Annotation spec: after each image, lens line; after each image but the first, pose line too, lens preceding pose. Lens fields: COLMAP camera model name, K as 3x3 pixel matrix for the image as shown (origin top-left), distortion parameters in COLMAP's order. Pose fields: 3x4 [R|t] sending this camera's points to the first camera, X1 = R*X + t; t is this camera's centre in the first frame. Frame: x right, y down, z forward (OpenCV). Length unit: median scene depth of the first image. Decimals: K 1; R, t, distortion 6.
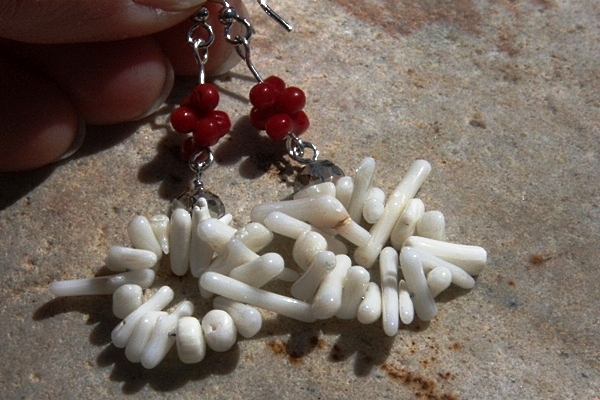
lens RADIAL K [[2372.7, 0, 299.7], [0, 2372.7, 200.2], [0, 0, 1]] dist [0.083016, 0.000000]
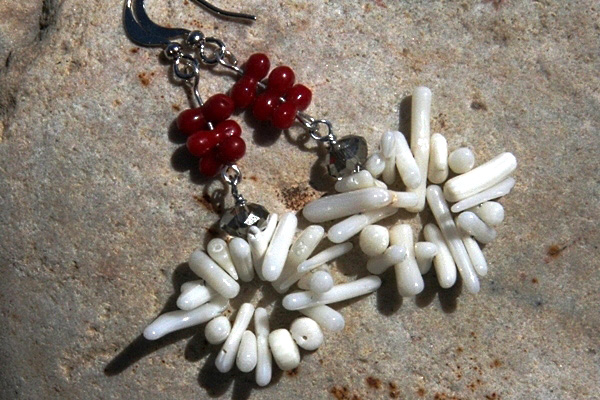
lens RADIAL K [[2372.7, 0, 300.3], [0, 2372.7, 200.2], [0, 0, 1]] dist [0.083016, 0.000000]
pose [[0.983725, -0.172337, 0.050836, -0.064707], [0.122842, 0.851545, 0.509687, -0.554409], [-0.131127, -0.495147, 0.858857, 0.089739]]
